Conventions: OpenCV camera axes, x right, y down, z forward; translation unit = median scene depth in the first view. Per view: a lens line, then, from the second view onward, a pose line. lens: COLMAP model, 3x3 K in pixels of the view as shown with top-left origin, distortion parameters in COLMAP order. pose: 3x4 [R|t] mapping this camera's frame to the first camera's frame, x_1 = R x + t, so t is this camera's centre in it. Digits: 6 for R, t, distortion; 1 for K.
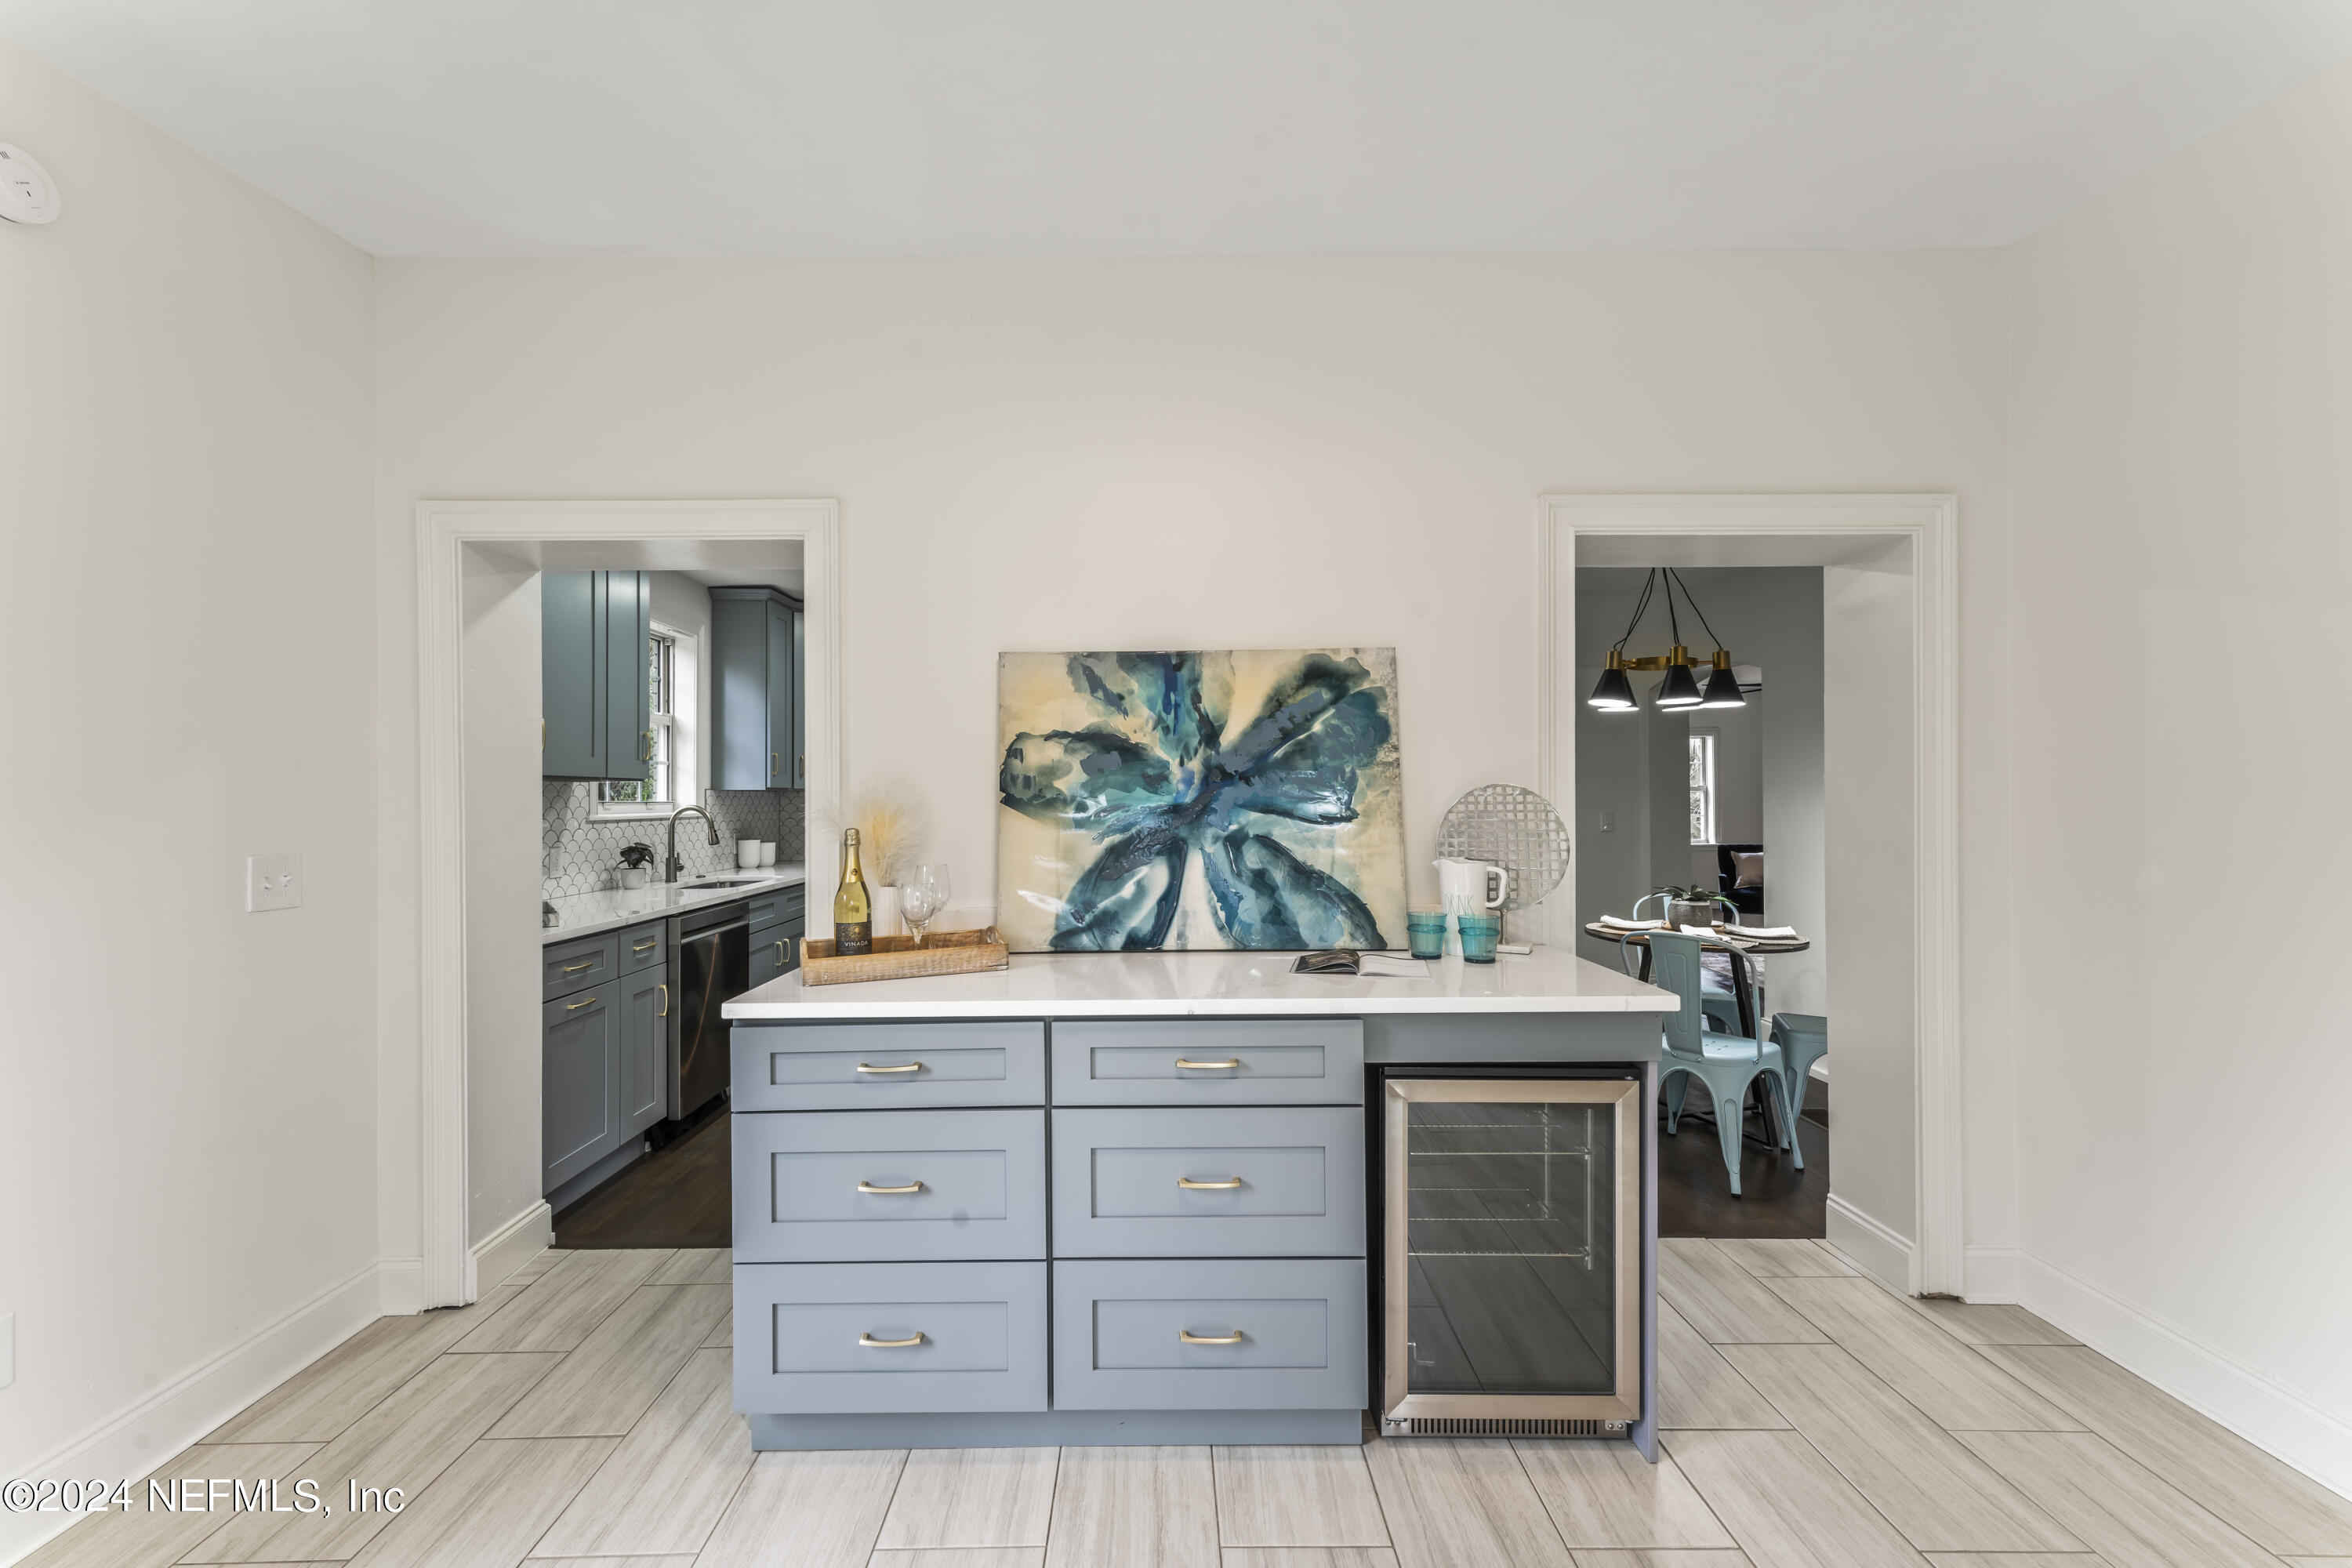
lens RADIAL K [[935.6, 0, 1174.4], [0, 935.6, 793.4], [0, 0, 1]] dist [0.008492, -0.000409]
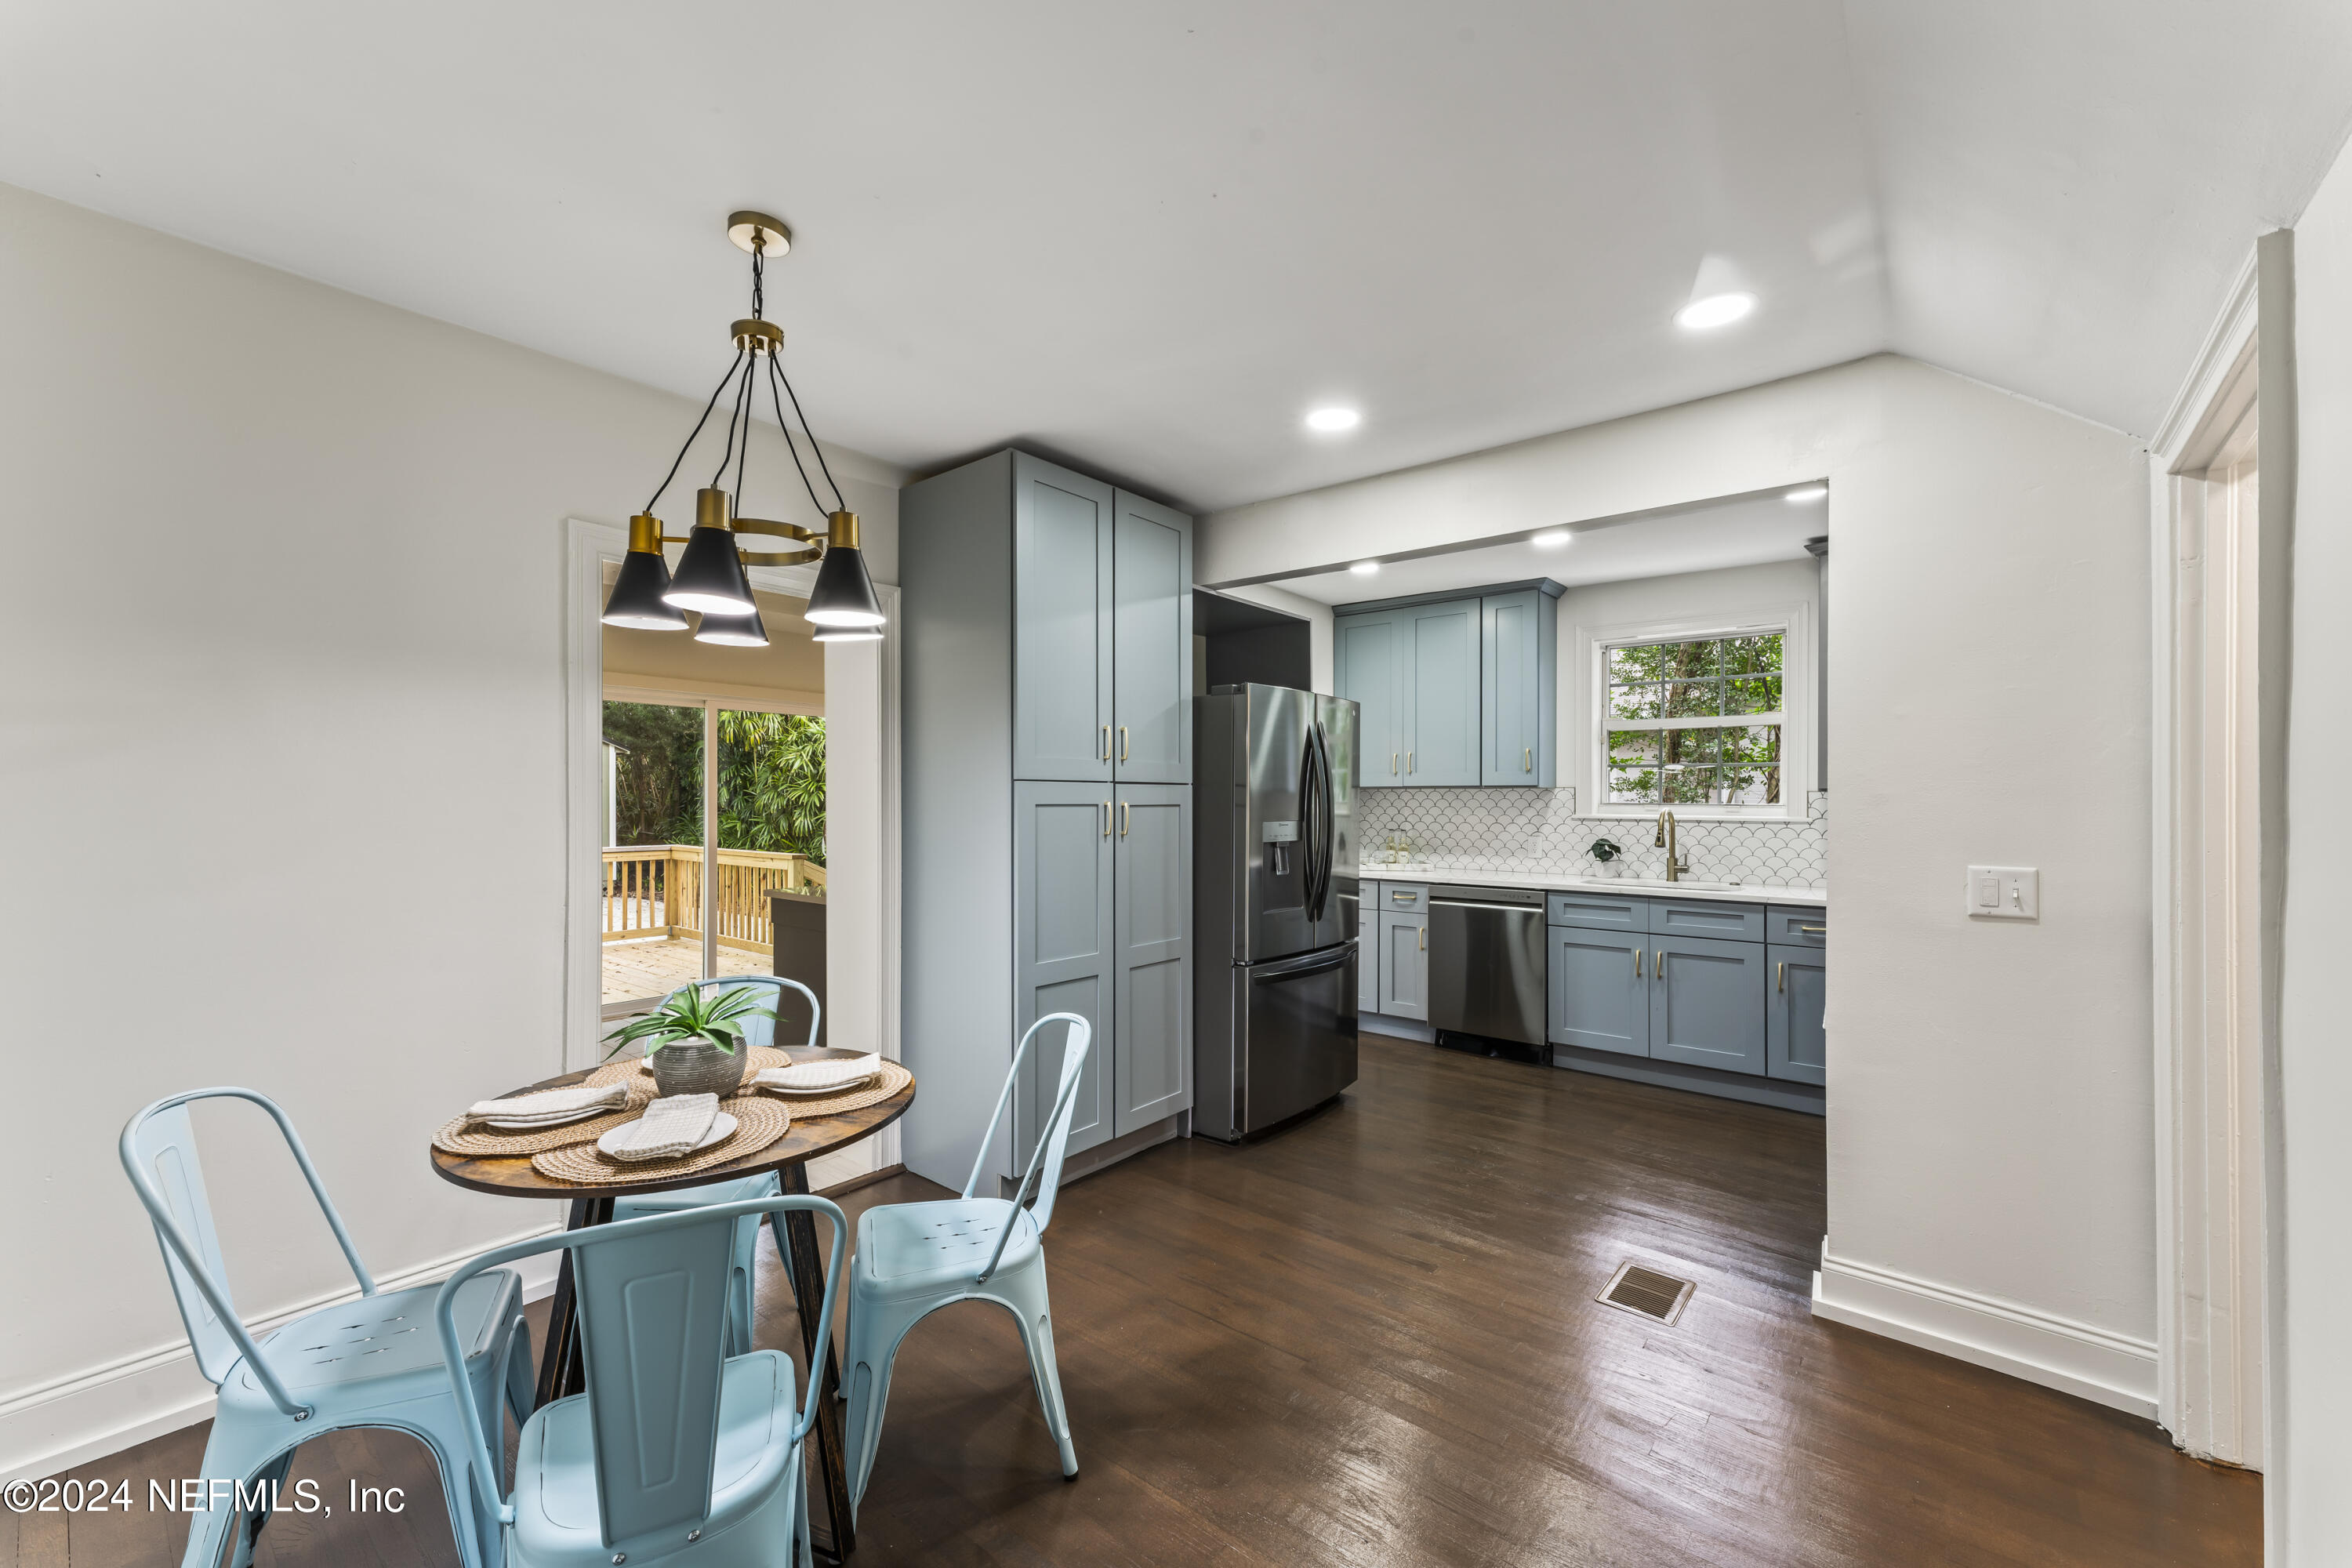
lens RADIAL K [[935.6, 0, 1175.6], [0, 935.6, 798.2], [0, 0, 1]] dist [0.008492, -0.000409]
pose [[-0.621159, 0.001391, -0.783683, 0.705854], [0.001324, 0.999999, 0.000725, 0.000512], [0.783683, -0.000587, -0.621160, 1.370334]]
